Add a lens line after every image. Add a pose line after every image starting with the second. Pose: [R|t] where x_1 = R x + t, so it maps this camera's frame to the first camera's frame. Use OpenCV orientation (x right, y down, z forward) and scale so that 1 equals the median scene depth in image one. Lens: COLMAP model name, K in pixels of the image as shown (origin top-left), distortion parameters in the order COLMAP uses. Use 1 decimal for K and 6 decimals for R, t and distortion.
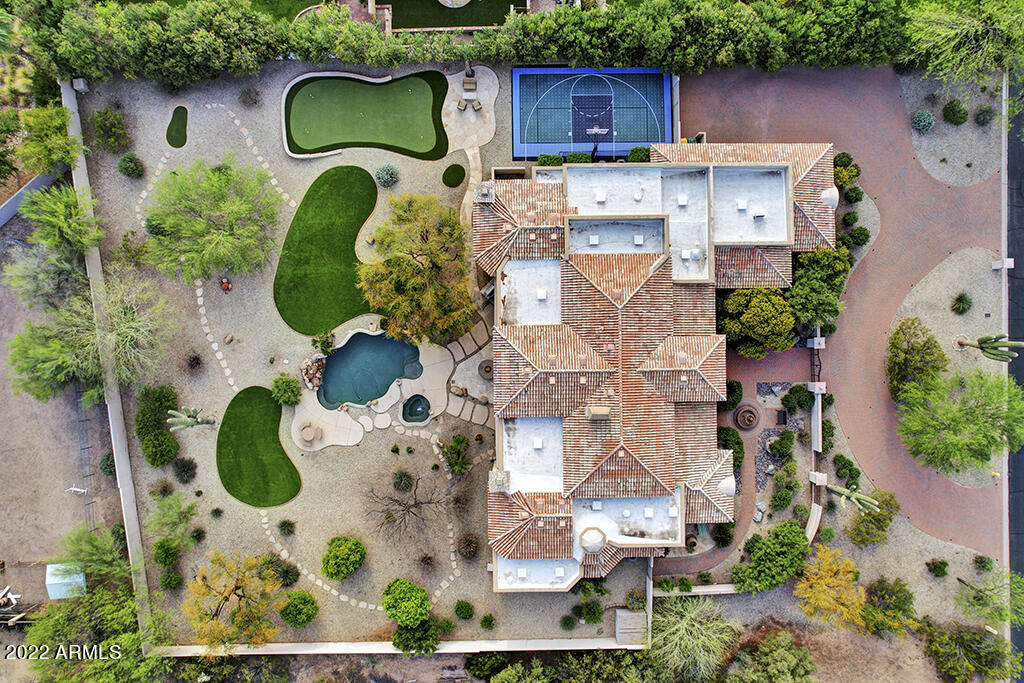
lens RADIAL K [[657.3, 0, 516.9], [0, 657.3, 336.6], [0, 0, 1]] dist [-0.077555, 0.074459]
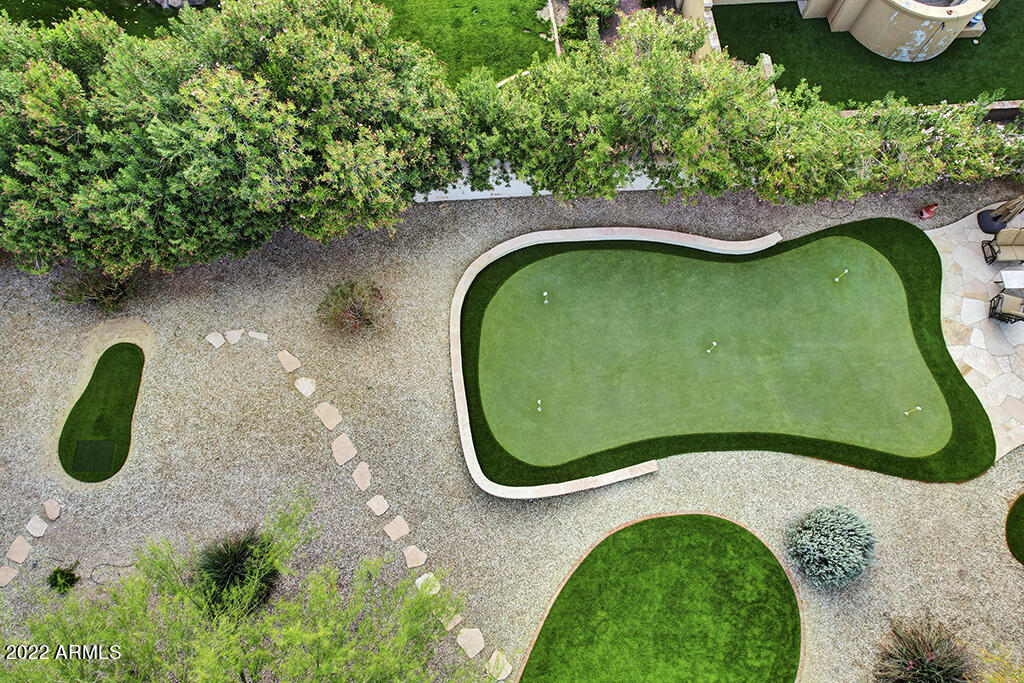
lens RADIAL K [[657.3, 0, 516.9], [0, 657.3, 336.6], [0, 0, 1]] dist [-0.077555, 0.074459]
pose [[0.998631, -0.045052, 0.026571, -0.339220], [0.051306, 0.942499, -0.330247, -0.246243], [-0.010165, 0.331158, 0.943521, 0.699680]]
